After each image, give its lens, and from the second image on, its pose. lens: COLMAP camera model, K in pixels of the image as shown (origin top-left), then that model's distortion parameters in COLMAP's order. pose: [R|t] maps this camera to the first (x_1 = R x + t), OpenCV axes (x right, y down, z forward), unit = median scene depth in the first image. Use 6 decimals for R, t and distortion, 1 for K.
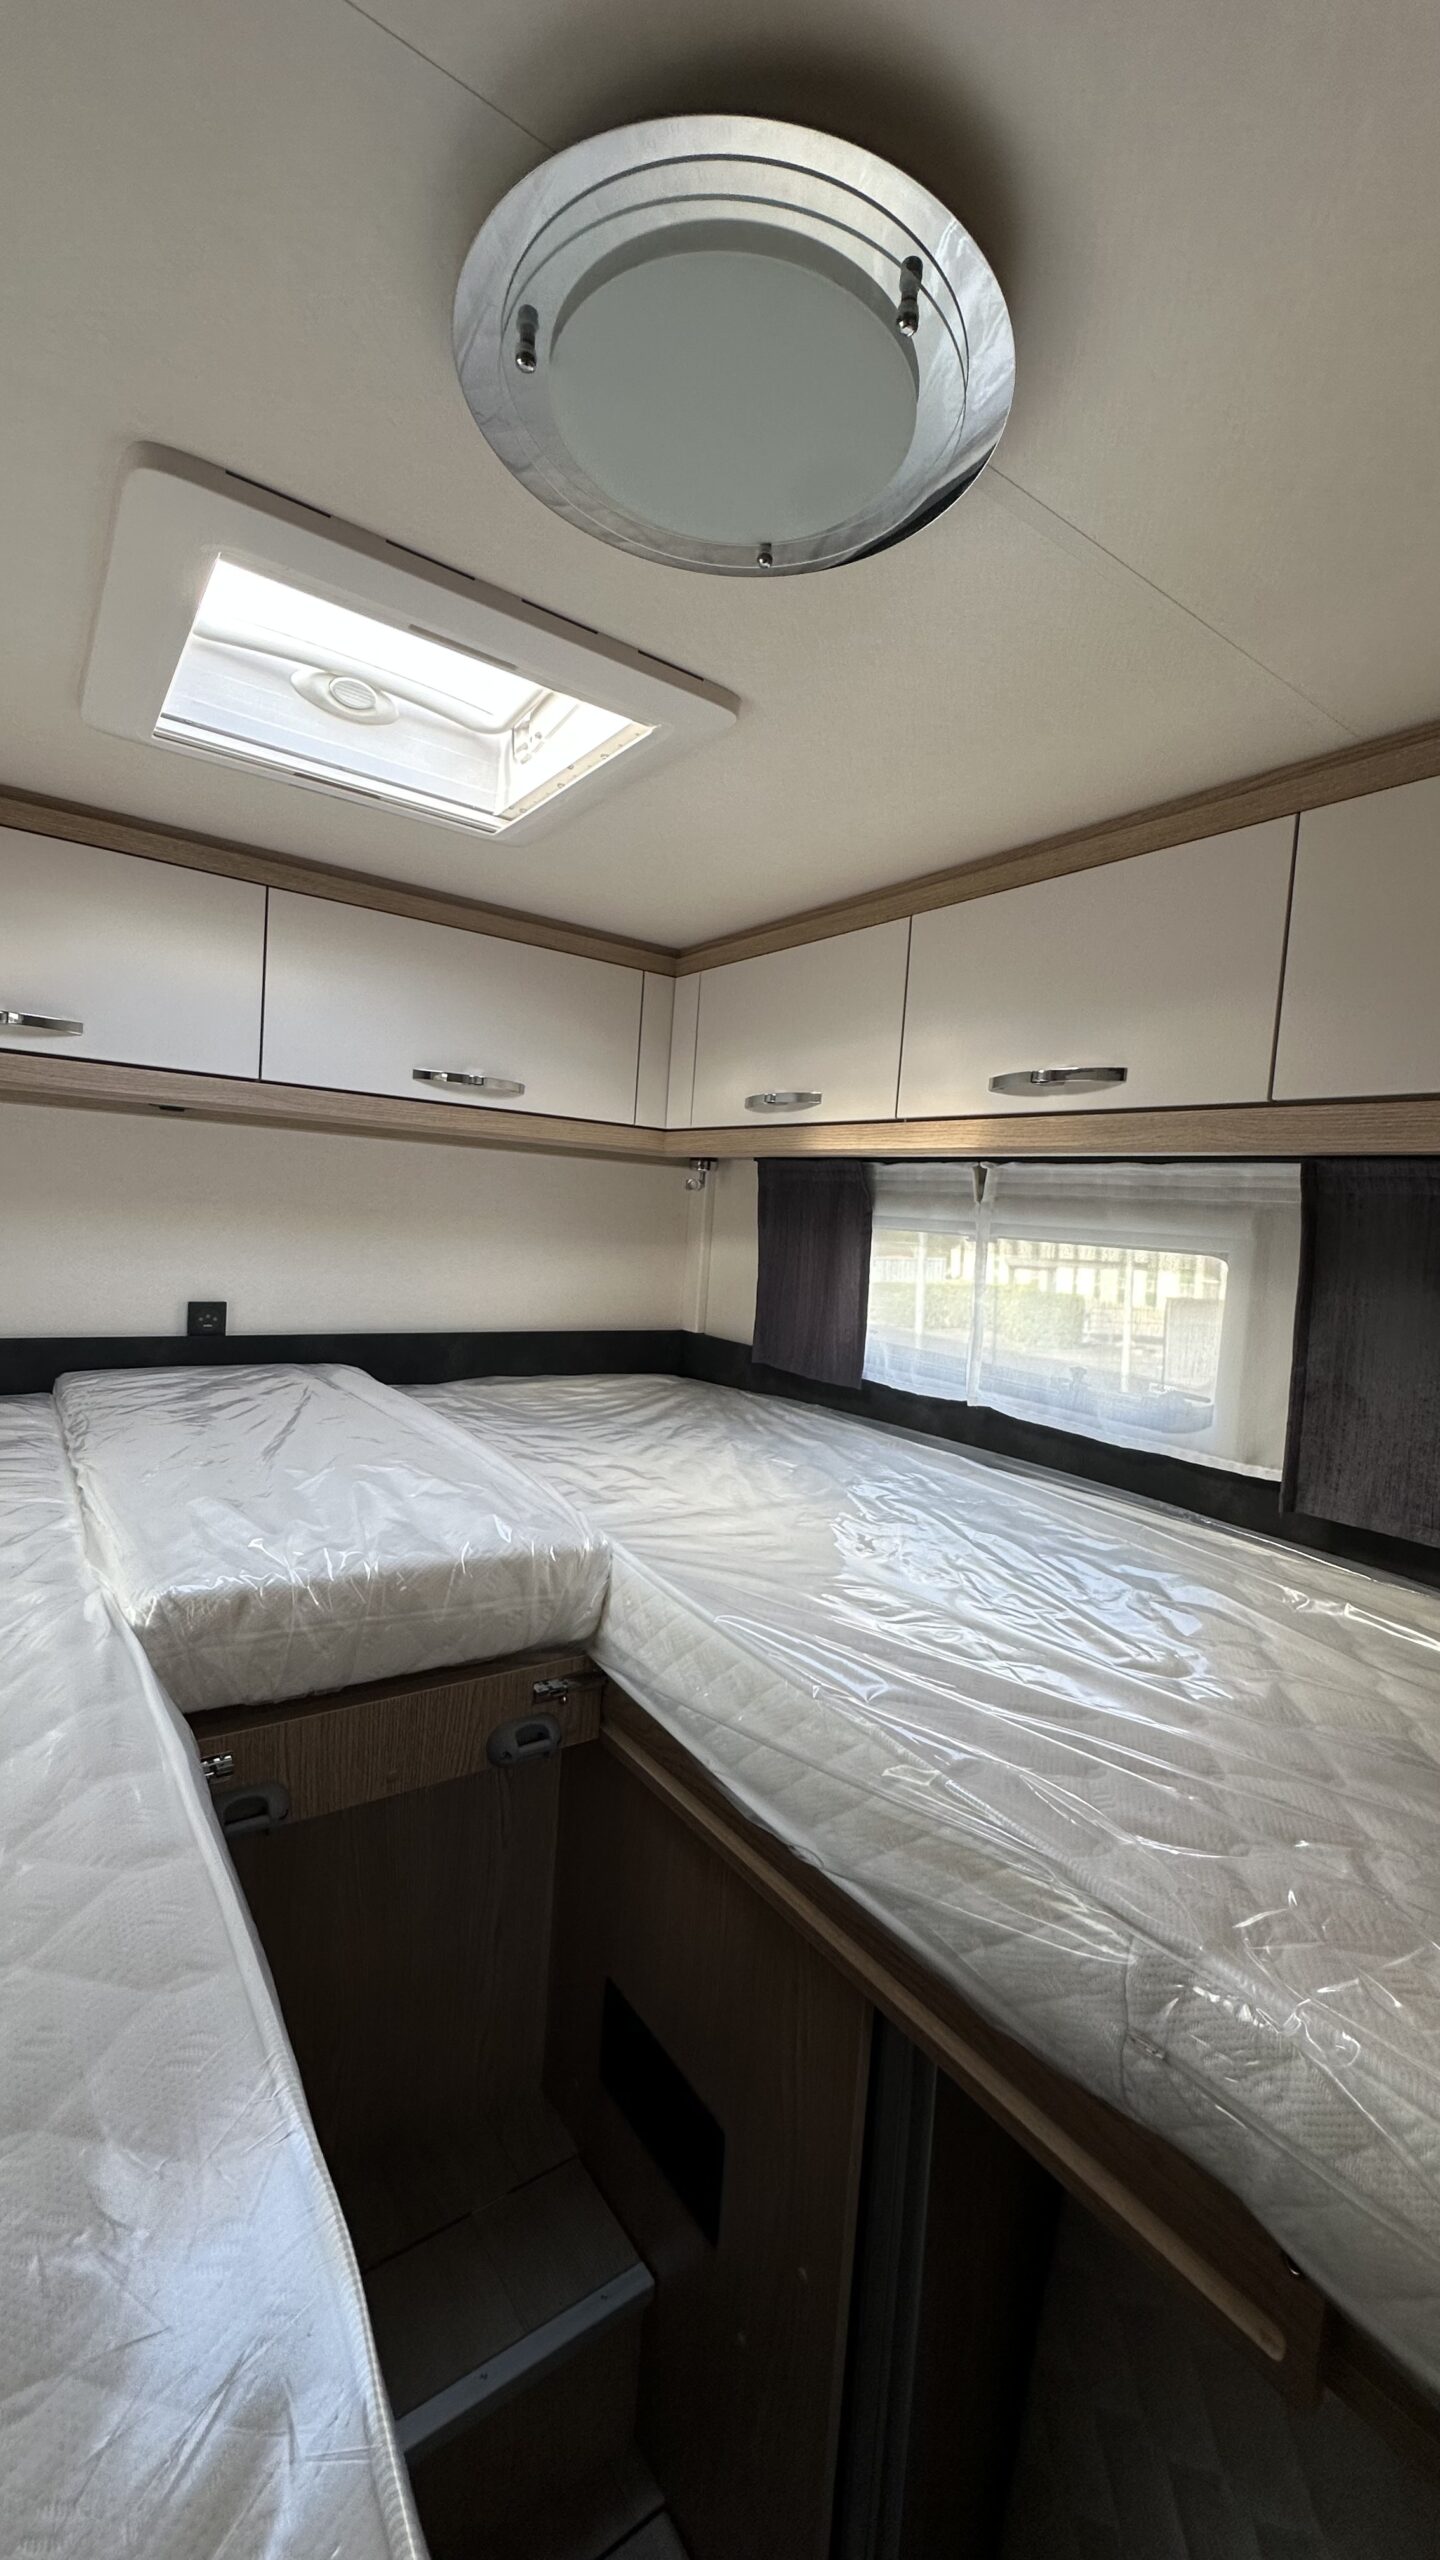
lens RADIAL K [[1023.9, 0, 718.4], [0, 1023.9, 1281.4], [0, 0, 1]] dist [-0.002700, 0.000653]
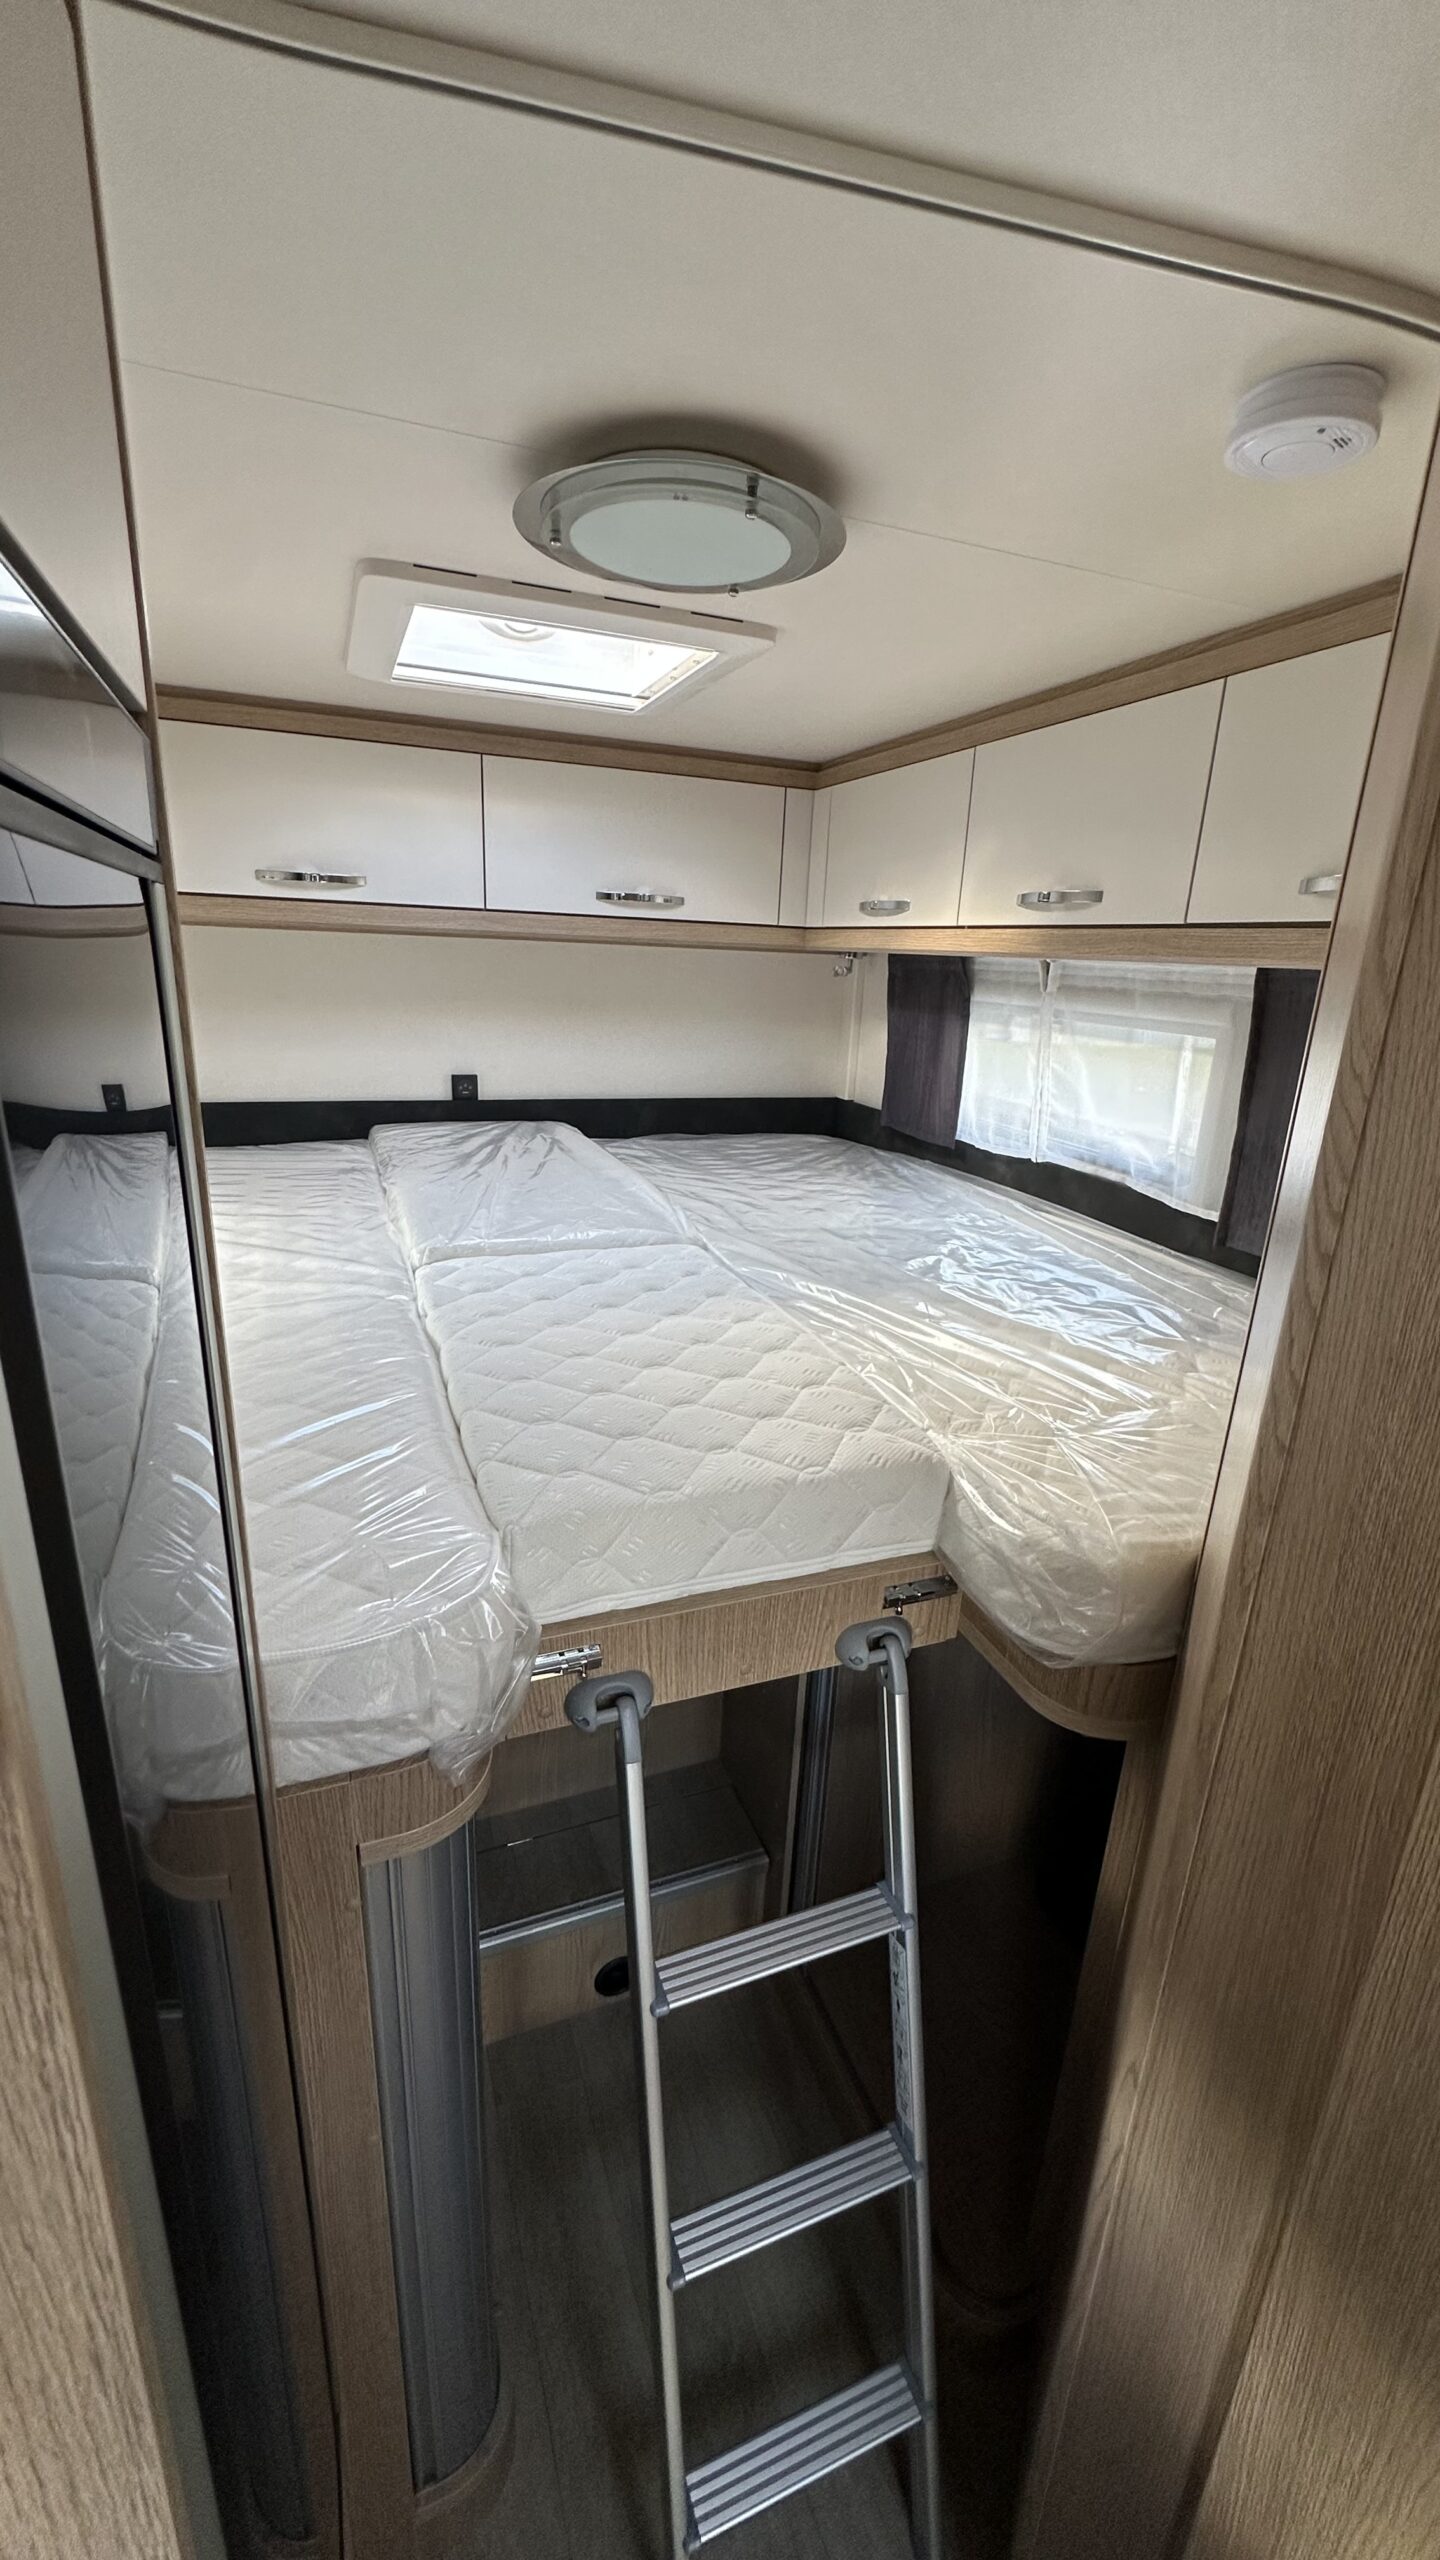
lens RADIAL K [[1023.9, 0, 718.4], [0, 1023.9, 1281.4], [0, 0, 1]] dist [-0.002700, 0.000653]
pose [[0.968892, 0.050470, -0.242284, 0.182835], [0.005819, 0.974069, 0.226178, -0.019219], [0.247416, -0.220552, 0.943473, -0.280007]]
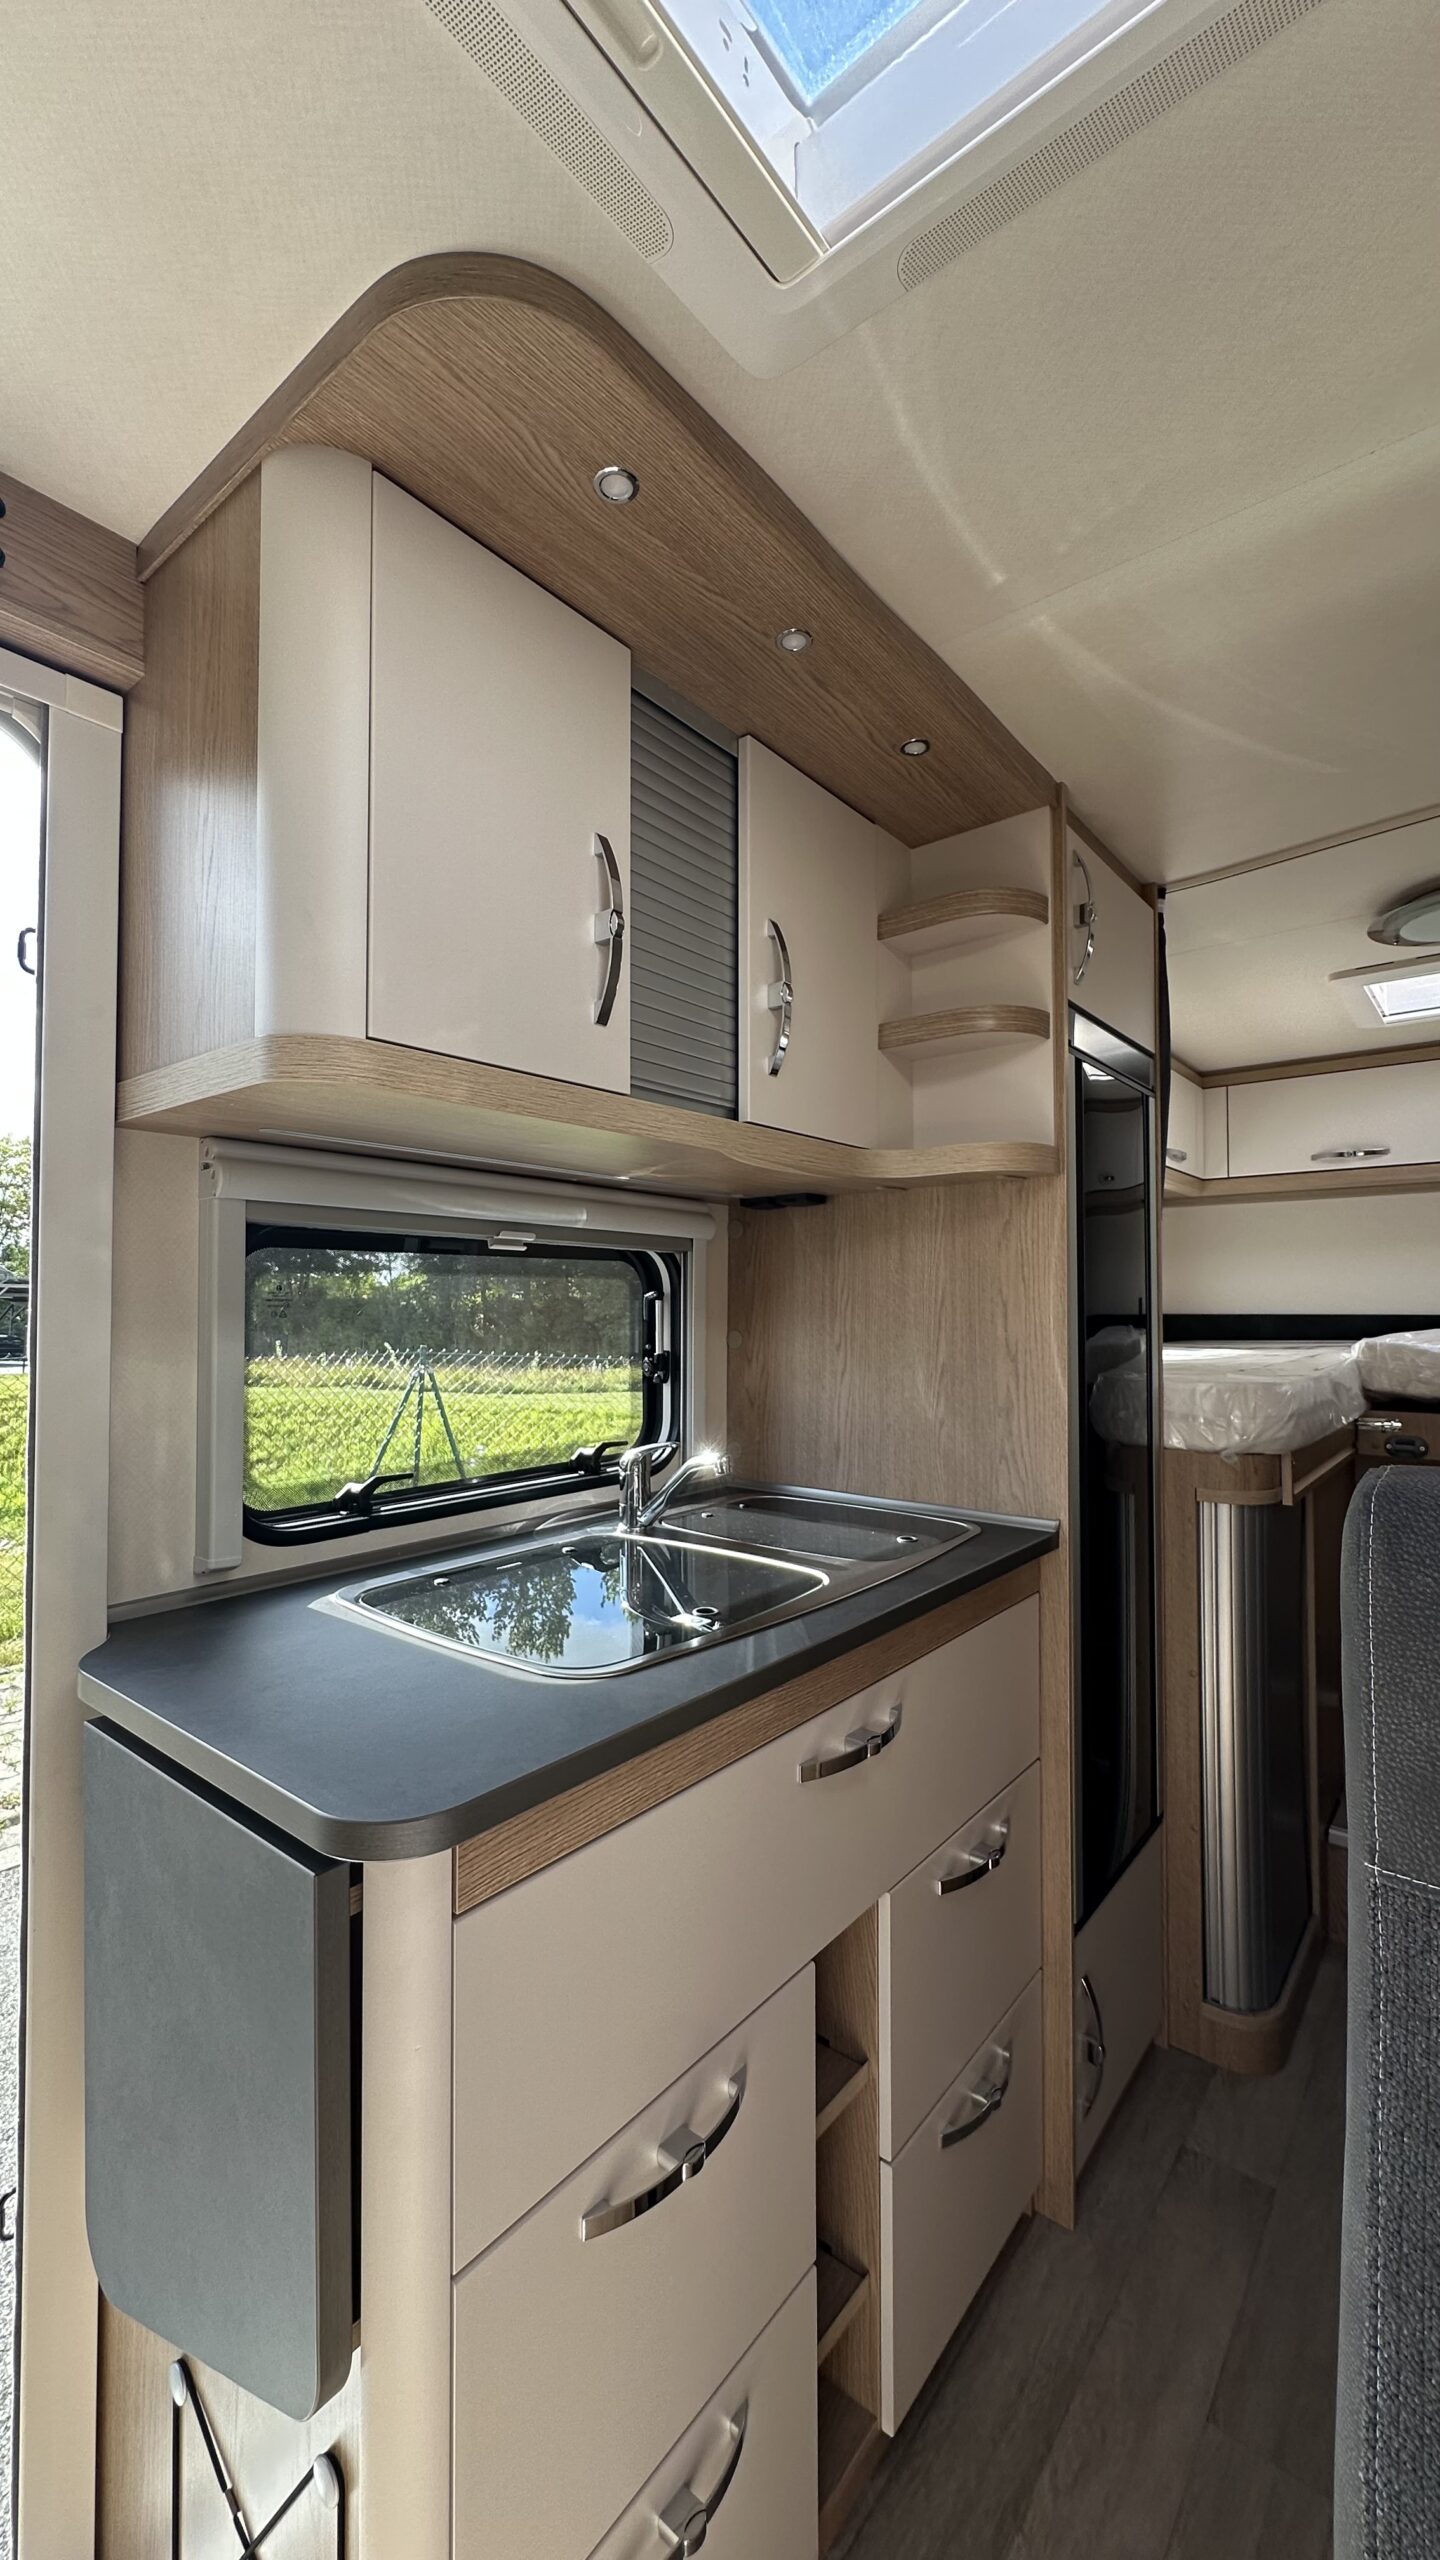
lens RADIAL K [[1023.9, 0, 718.4], [0, 1023.9, 1281.4], [0, 0, 1]] dist [-0.002700, 0.000653]
pose [[0.267135, -0.091719, -0.959284, 0.806712], [-0.047628, 0.992987, -0.108204, 0.251869], [0.962481, 0.074594, 0.260893, -0.692433]]
